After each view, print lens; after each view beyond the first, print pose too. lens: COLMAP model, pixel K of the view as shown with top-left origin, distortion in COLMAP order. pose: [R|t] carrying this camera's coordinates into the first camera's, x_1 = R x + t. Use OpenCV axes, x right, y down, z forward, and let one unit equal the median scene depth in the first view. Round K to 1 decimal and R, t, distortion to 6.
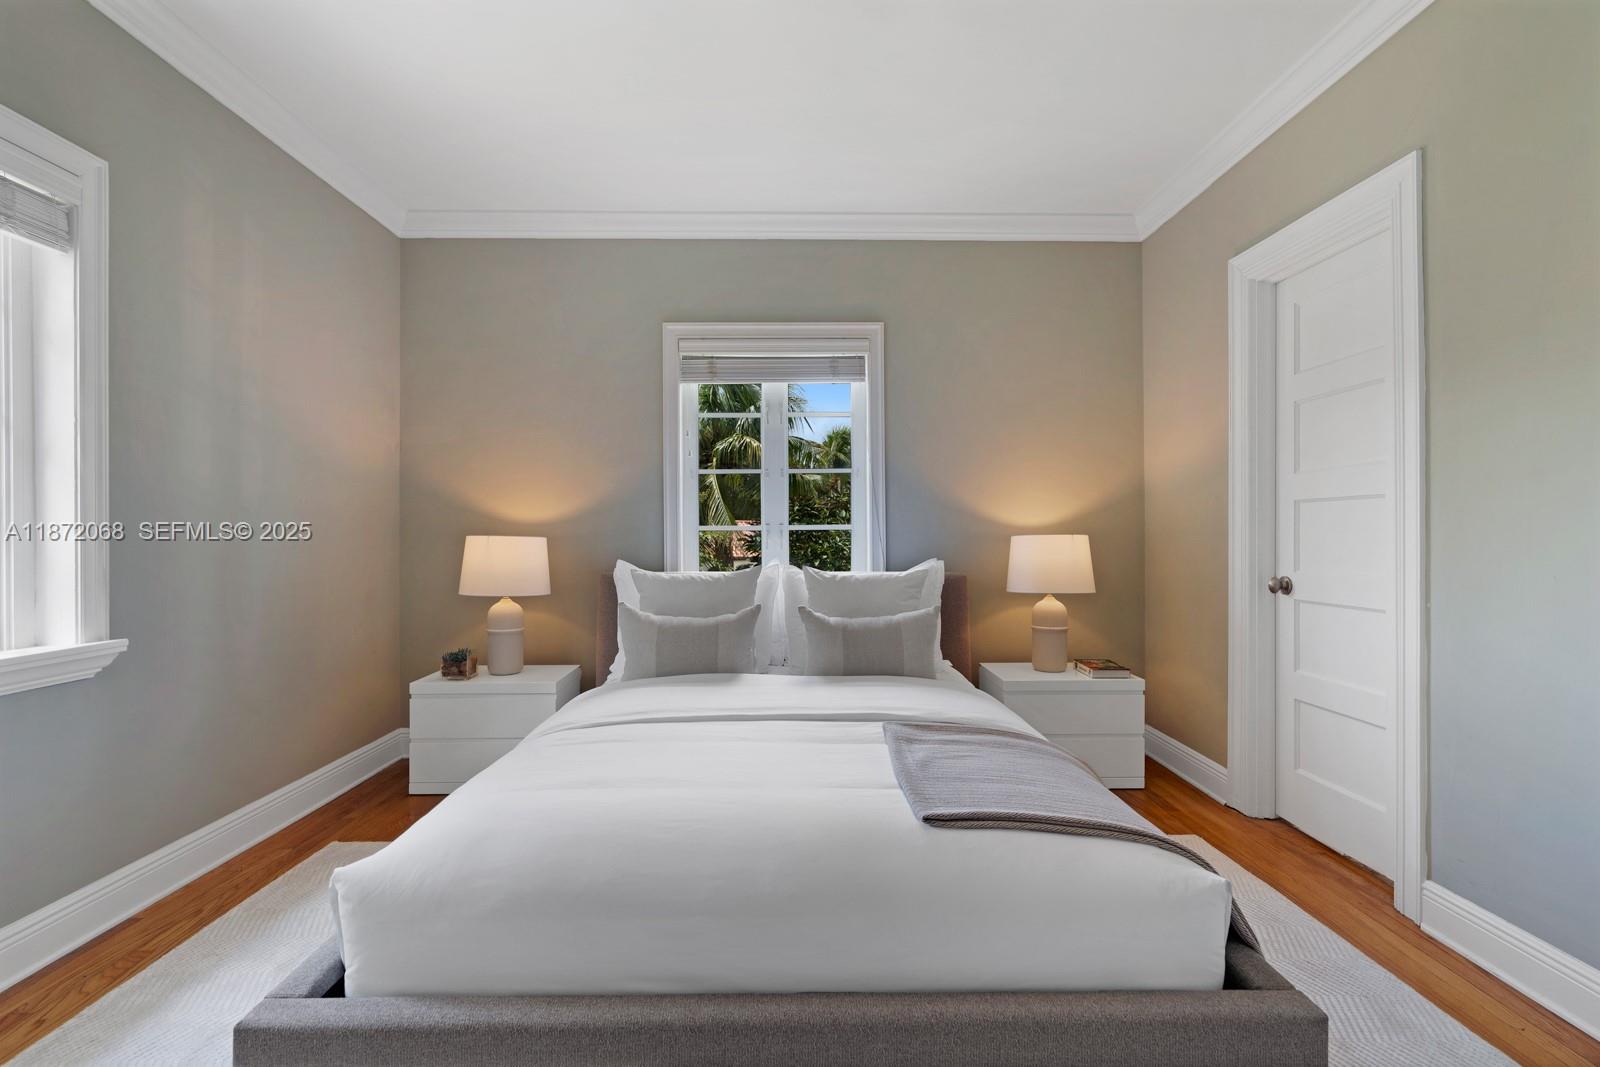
lens RADIAL K [[727.6, 0, 799.0], [0, 727.6, 536.8], [0, 0, 1]] dist [-0.001731, 0.000216]
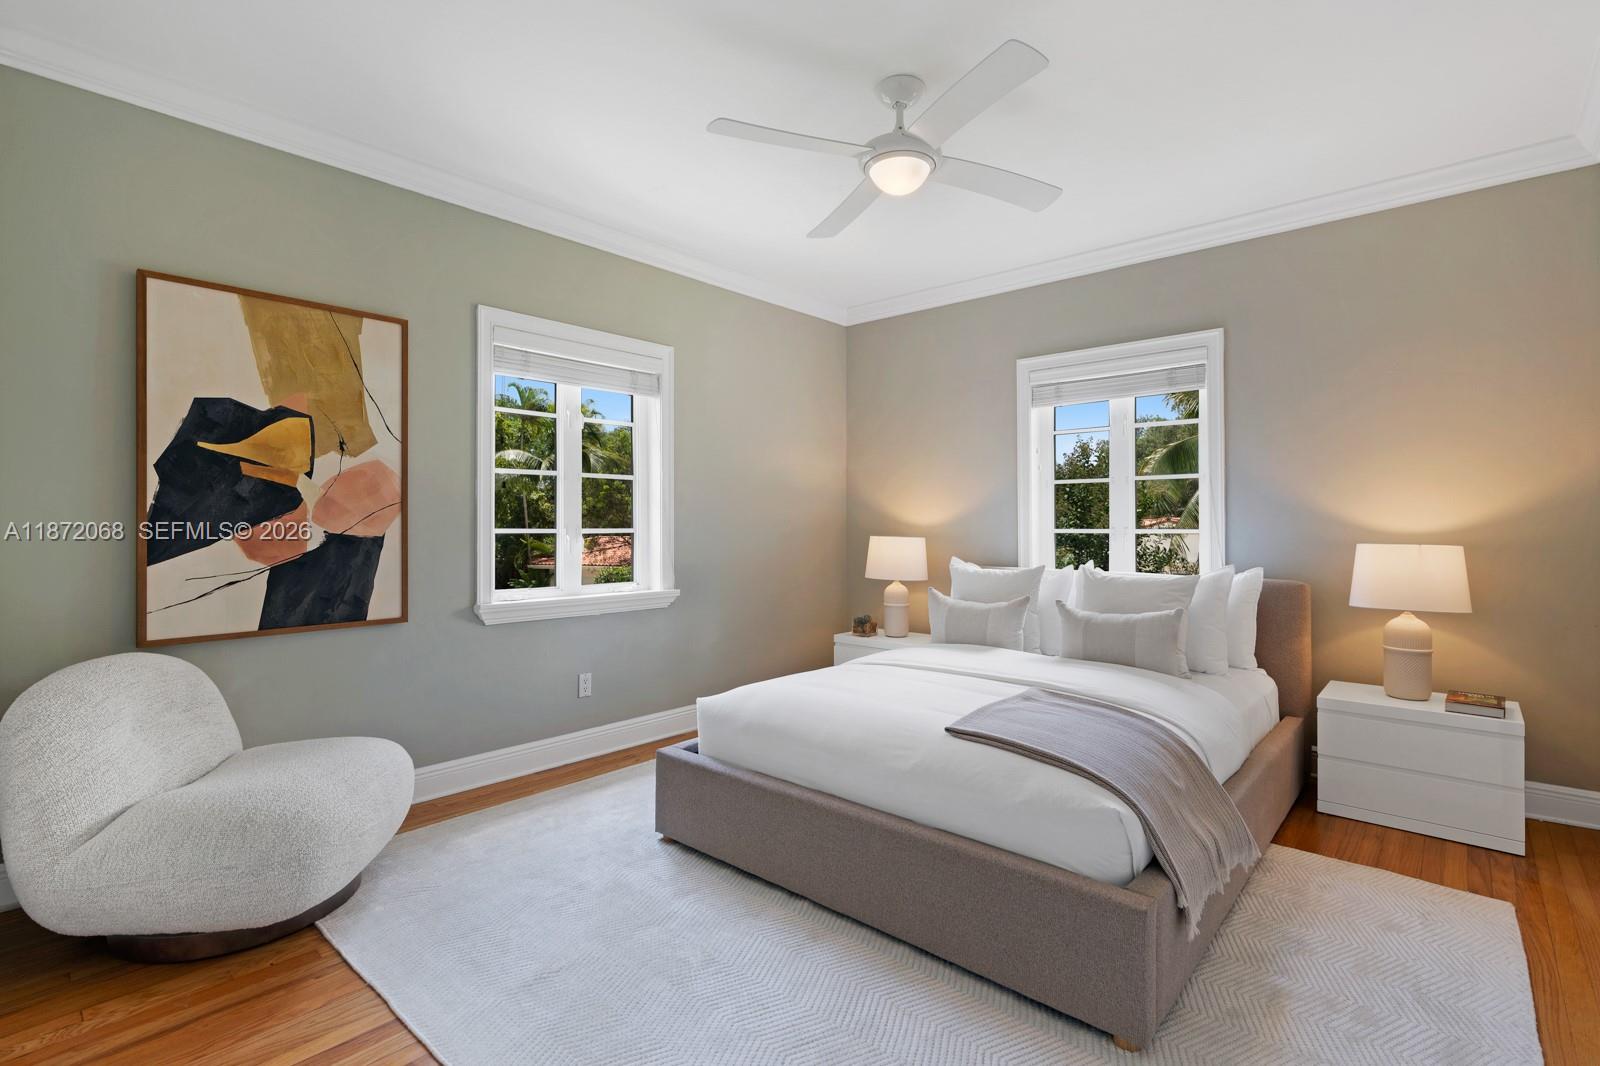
lens RADIAL K [[743.5, 0, 799.3], [0, 743.5, 540.9], [0, 0, 1]] dist [-0.000689, 0.000398]
pose [[0.735099, 0.017001, -0.677746, 0.433608], [-0.005945, 0.999809, 0.018631, -0.018864], [0.677933, -0.009666, 0.735060, -0.164263]]
